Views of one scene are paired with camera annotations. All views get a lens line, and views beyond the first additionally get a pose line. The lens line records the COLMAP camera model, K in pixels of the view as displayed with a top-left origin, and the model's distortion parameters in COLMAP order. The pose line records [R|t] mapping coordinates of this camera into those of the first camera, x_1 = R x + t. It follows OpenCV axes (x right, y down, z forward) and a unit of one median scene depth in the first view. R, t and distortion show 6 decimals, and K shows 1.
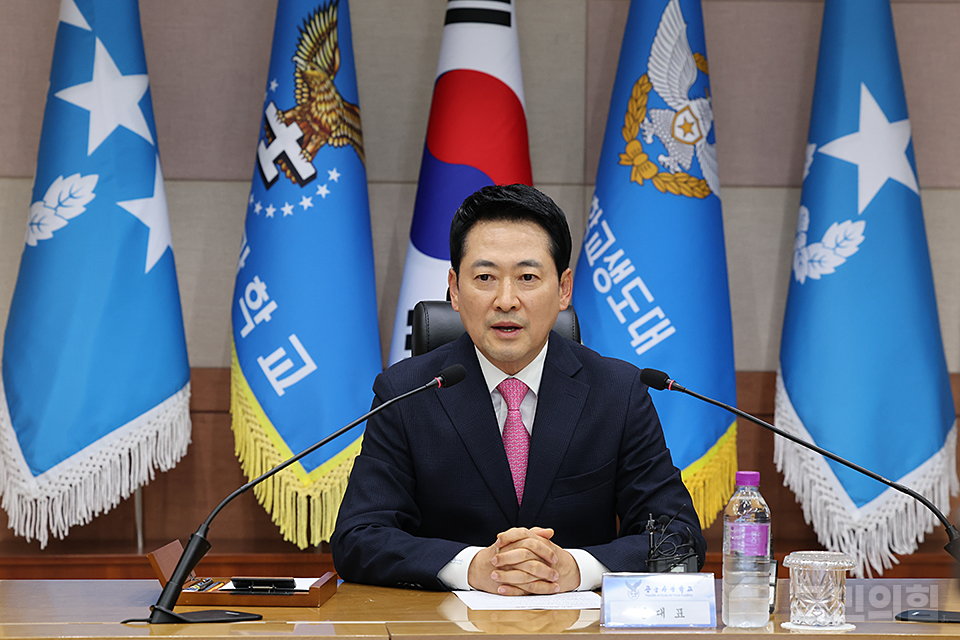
lens RADIAL K [[2973.5, 0, 483.2], [0, 2973.5, 343.2], [0, 0, 1]] dist [0.314498, 0.000000]
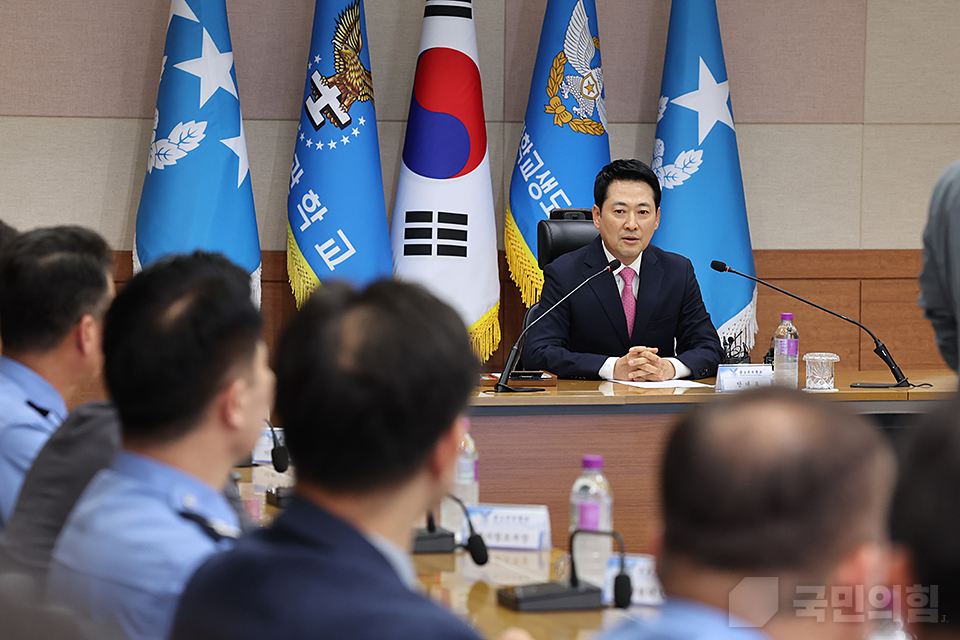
lens RADIAL K [[3794.7, 0, 482.5], [0, 3794.7, 324.4], [0, 0, 1]] dist [0.821465, 0.000000]
pose [[0.980105, -0.011061, 0.198169, -0.366172], [0.003109, 0.999179, 0.040397, -0.031609], [-0.198453, -0.038977, 0.979335, -0.865552]]
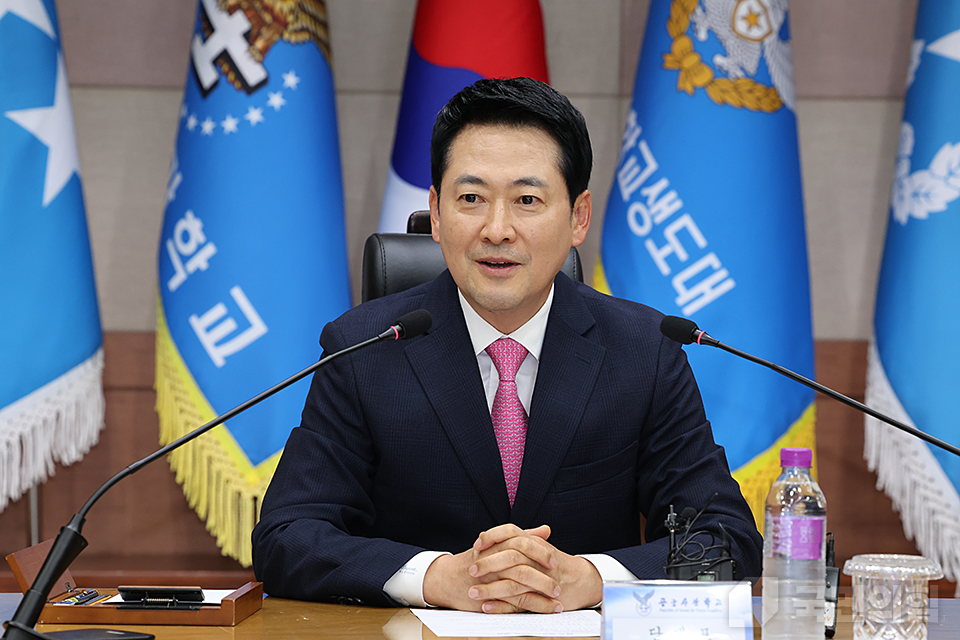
lens RADIAL K [[3794.7, 0, 471.1], [0, 3794.7, 321.6], [0, 0, 1]] dist [0.821465, 0.000000]
pose [[0.999846, 0.004572, -0.016957, 0.013384], [-0.004619, 0.999986, -0.002711, 0.008294], [0.016944, 0.002789, 0.999853, 0.016881]]
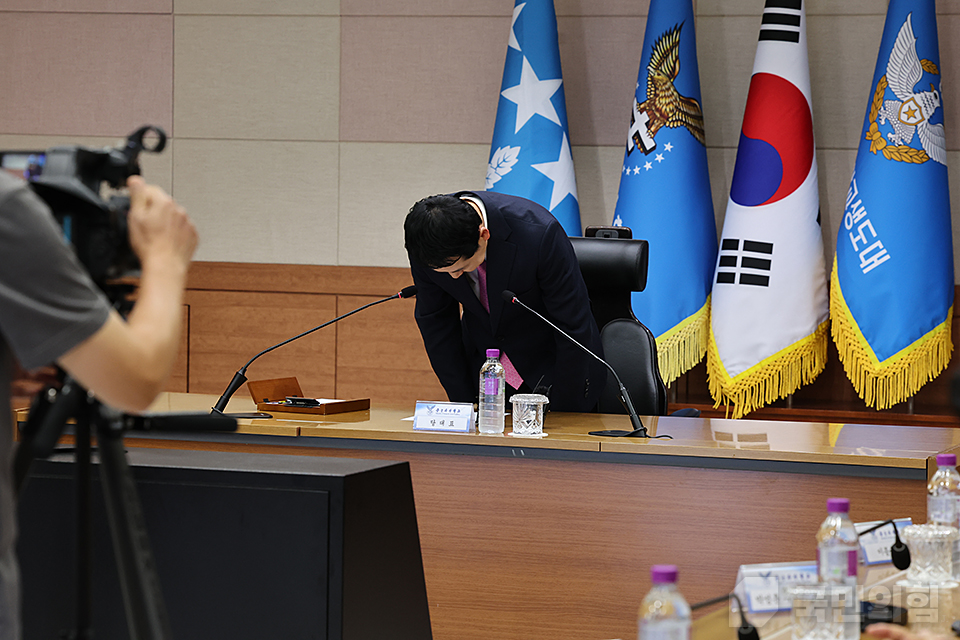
lens RADIAL K [[3183.2, 0, 480.6], [0, 3183.2, 320.7], [0, 0, 1]] dist [0.439722, 0.000000]
pose [[0.897611, 0.032180, -0.439612, 0.562574], [-0.016354, 0.999076, 0.039740, -0.031708], [0.440484, -0.028481, 0.897308, -0.460368]]
